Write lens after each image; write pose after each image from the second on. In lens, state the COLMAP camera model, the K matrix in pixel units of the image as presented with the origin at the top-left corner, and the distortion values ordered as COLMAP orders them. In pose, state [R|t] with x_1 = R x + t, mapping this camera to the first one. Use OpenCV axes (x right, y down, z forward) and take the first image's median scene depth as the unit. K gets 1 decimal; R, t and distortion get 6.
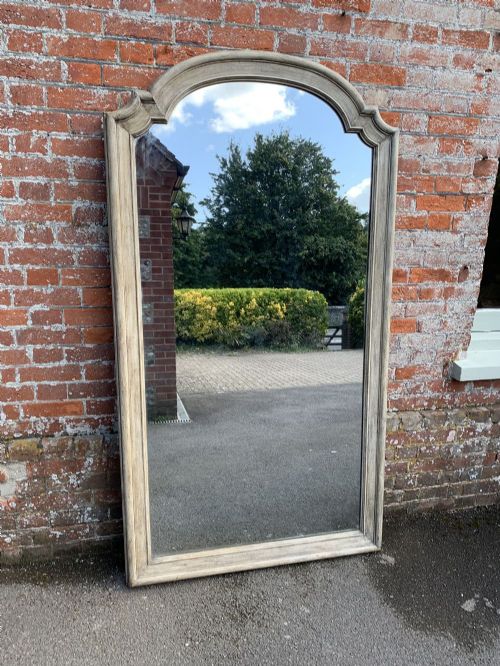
lens RADIAL K [[479.8, 0, 246.5], [0, 479.8, 327.8], [0, 0, 1]] dist [0.009473, -0.009351]
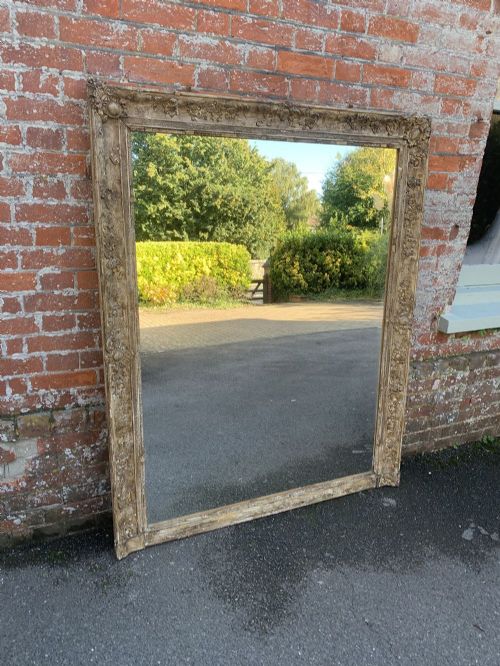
lens RADIAL K [[479.8, 0, 244.9], [0, 479.8, 318.8], [0, 0, 1]] dist [0.009473, -0.009351]
pose [[0.984329, -0.030013, 0.173767, -0.196965], [0.016668, 0.996833, 0.077752, -0.013382], [-0.175550, -0.073637, 0.981713, 0.035665]]
